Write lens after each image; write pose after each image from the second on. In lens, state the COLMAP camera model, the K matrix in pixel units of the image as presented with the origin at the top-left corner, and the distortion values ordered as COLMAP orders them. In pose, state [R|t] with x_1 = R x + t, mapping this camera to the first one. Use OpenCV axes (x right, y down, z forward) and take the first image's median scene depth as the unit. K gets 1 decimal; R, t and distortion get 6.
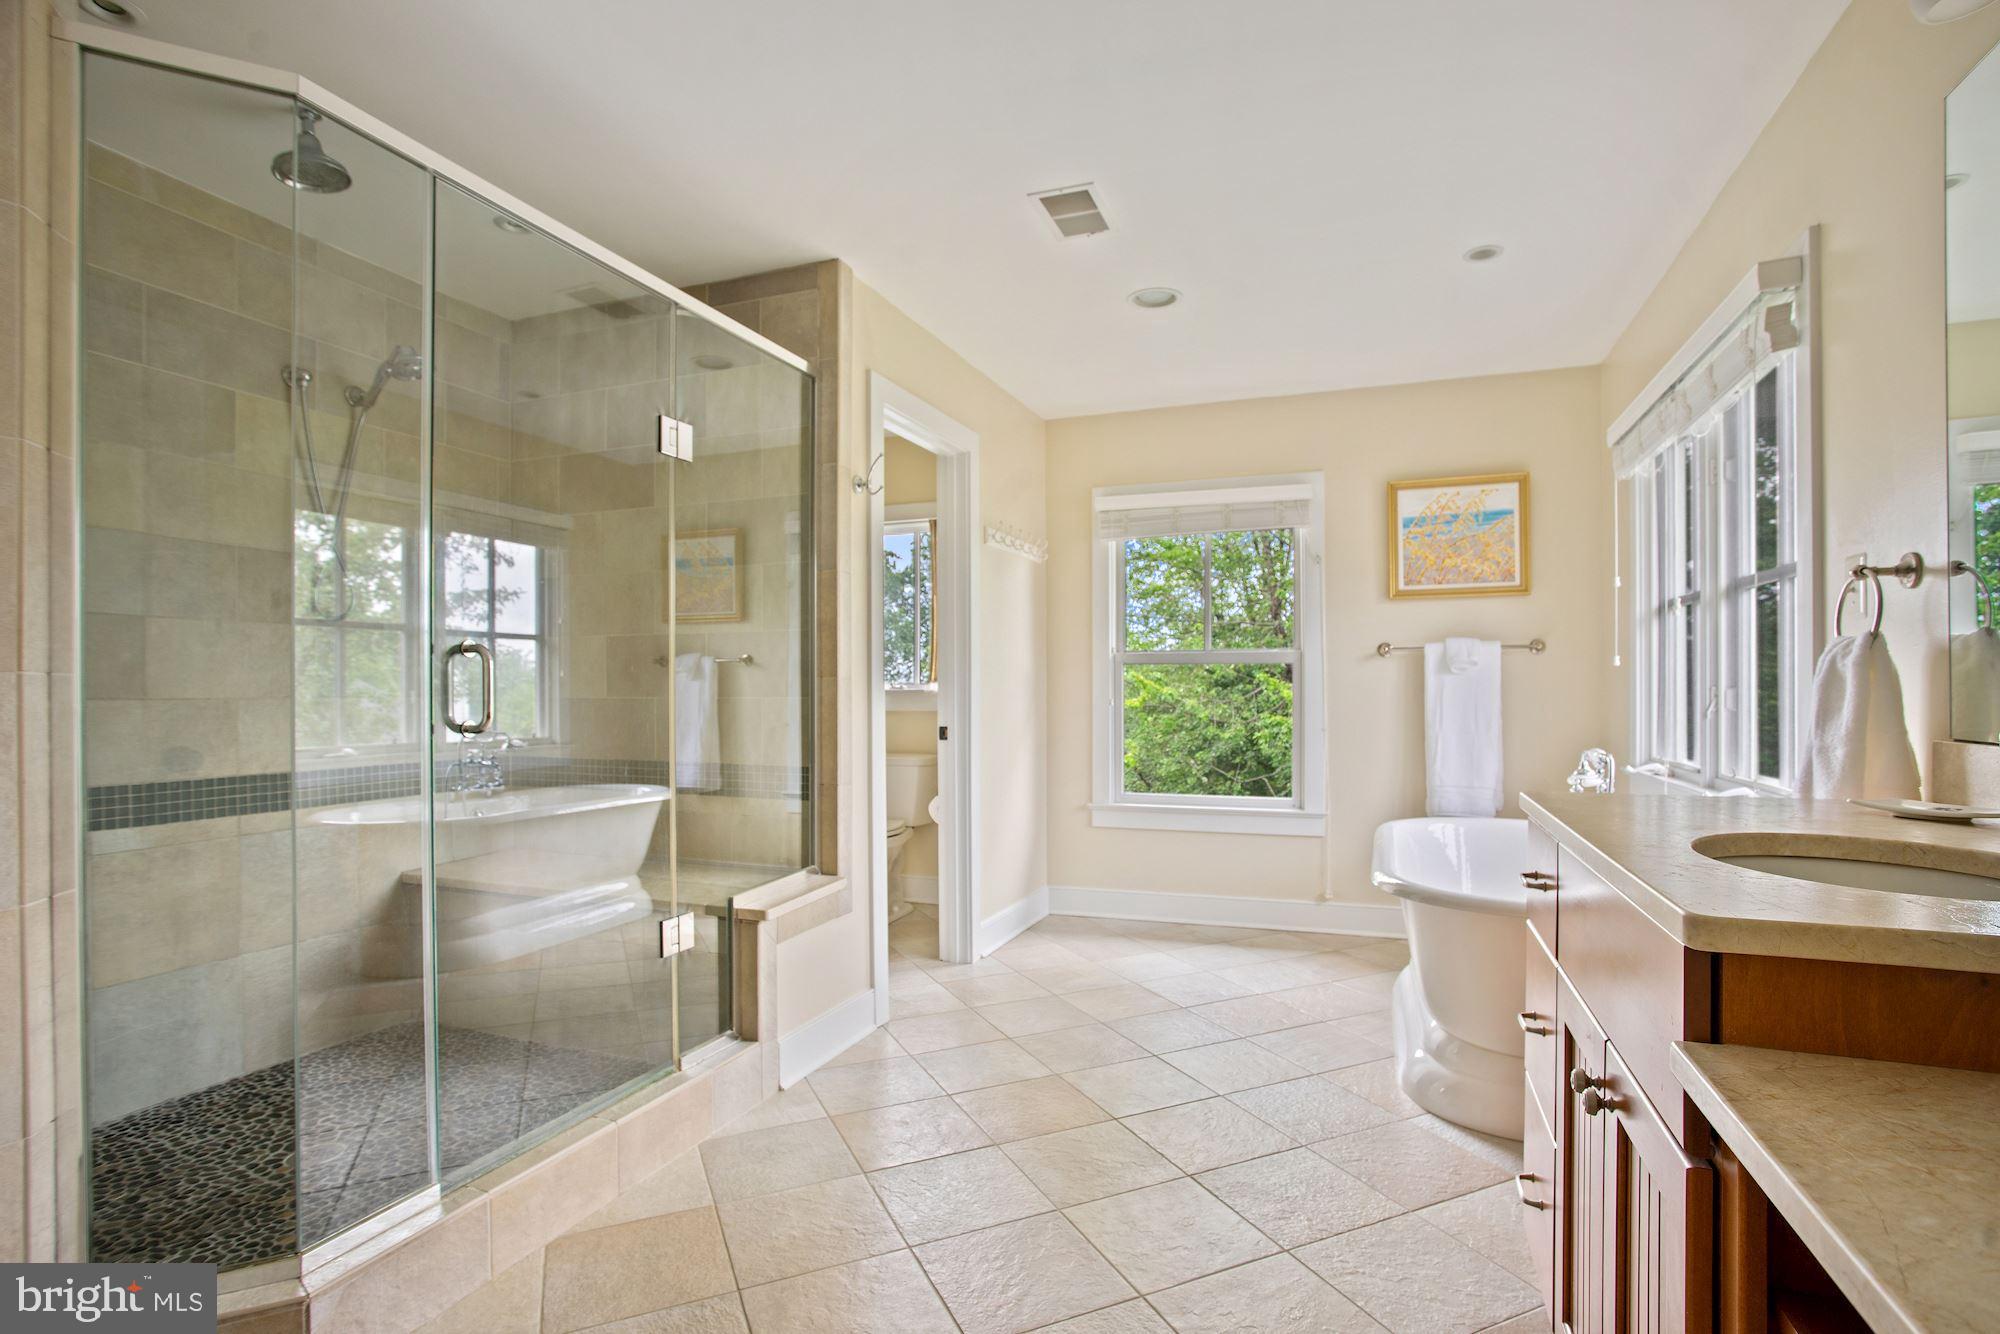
lens RADIAL K [[959.6, 0, 1001.5], [0, 959.6, 676.5], [0, 0, 1]] dist [-0.015587, 0.001962]
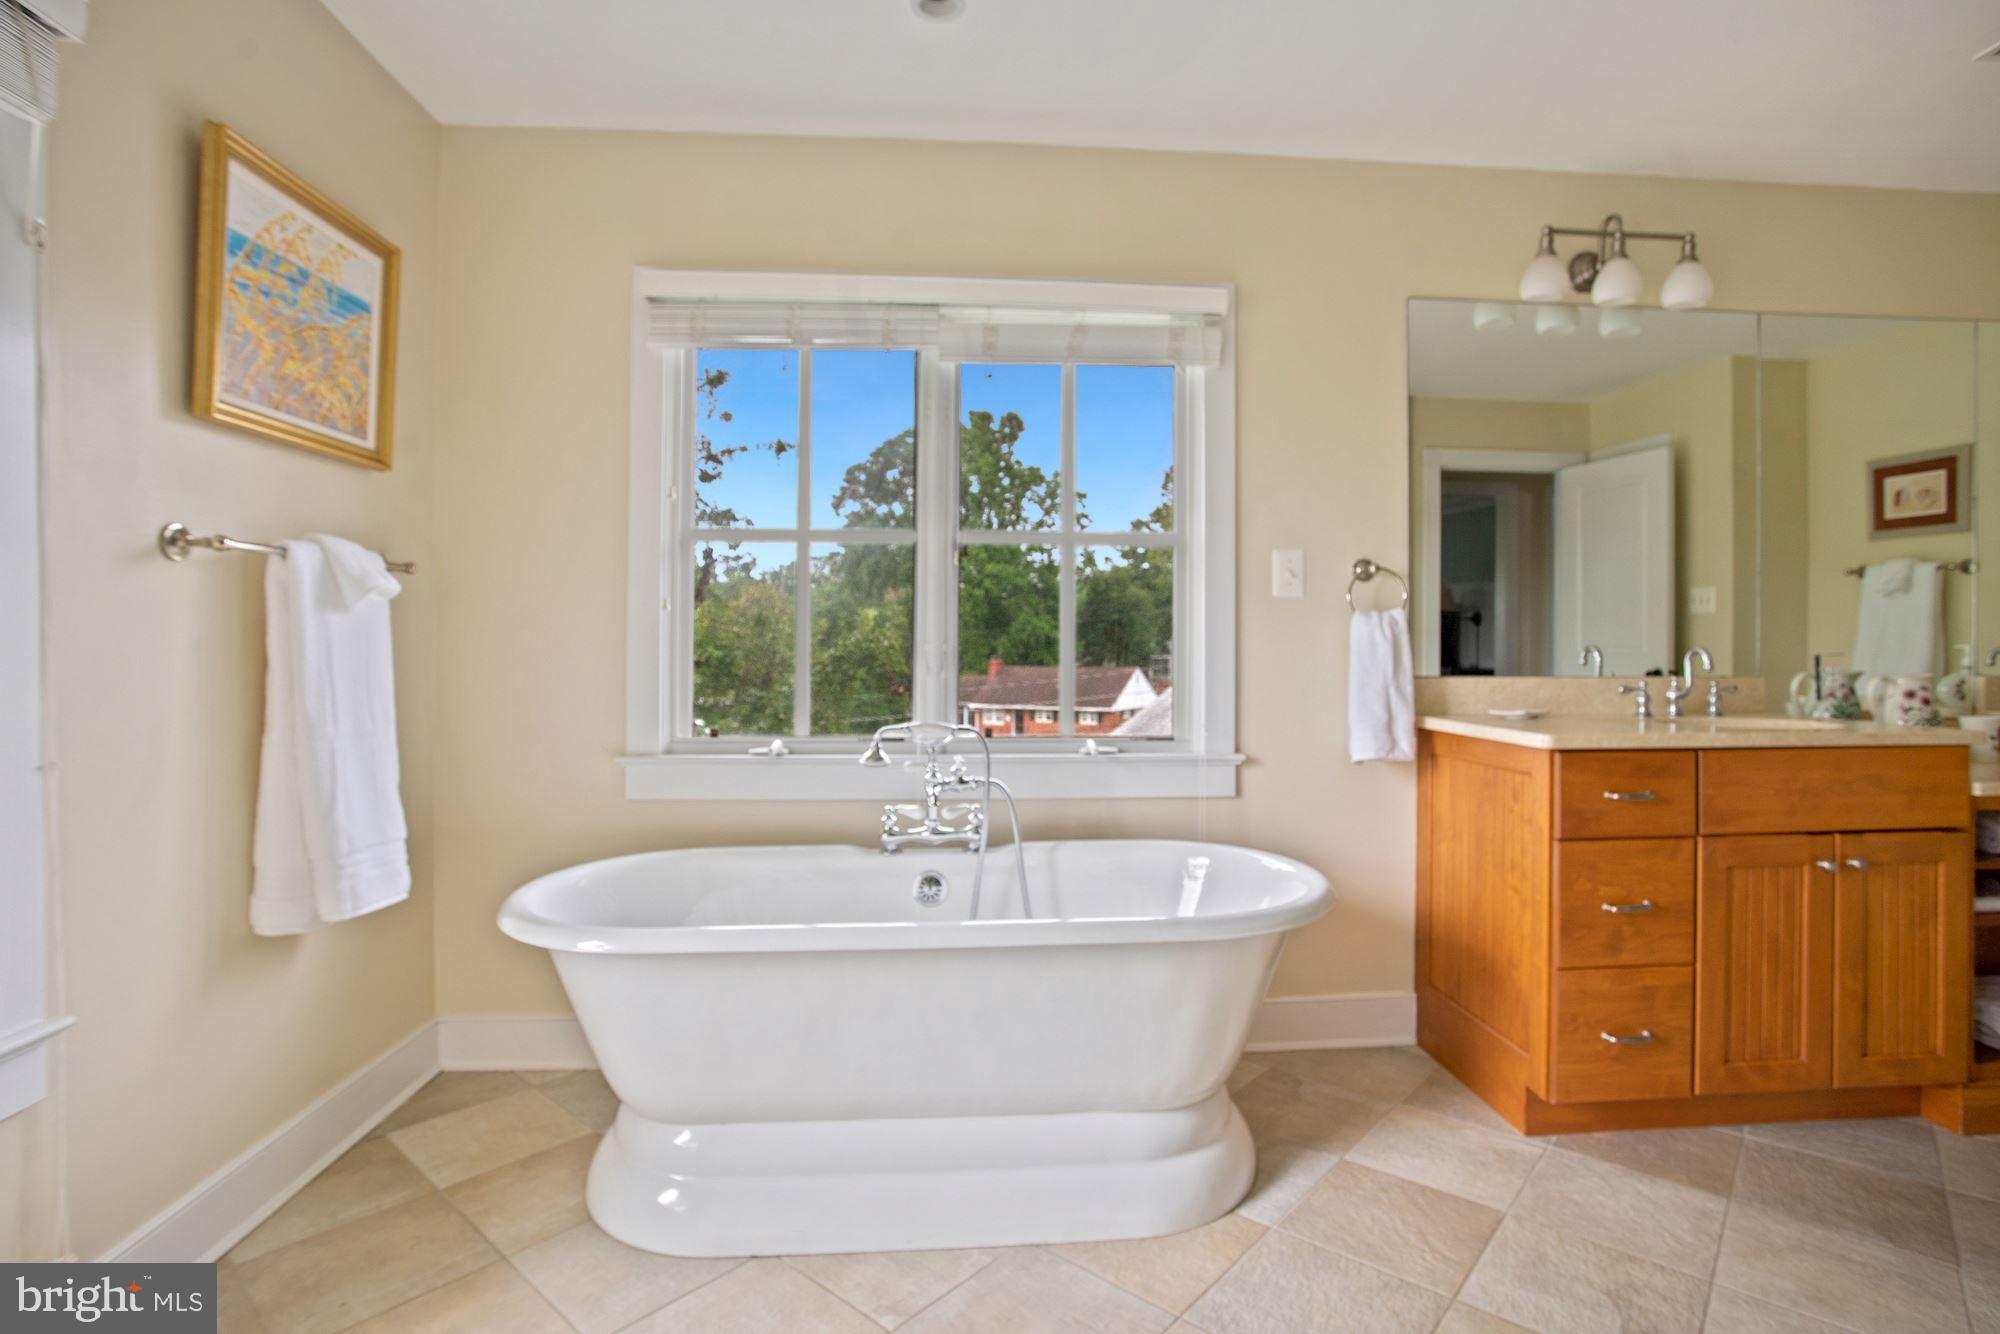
lens RADIAL K [[959.6, 0, 1004.2], [0, 959.6, 646.7], [0, 0, 1]] dist [-0.015587, 0.001962]
pose [[-0.422954, -0.003014, 0.906146, -0.094681], [-0.003928, 0.999991, 0.001493, 0.013235], [-0.906143, -0.002928, -0.422962, 0.890735]]
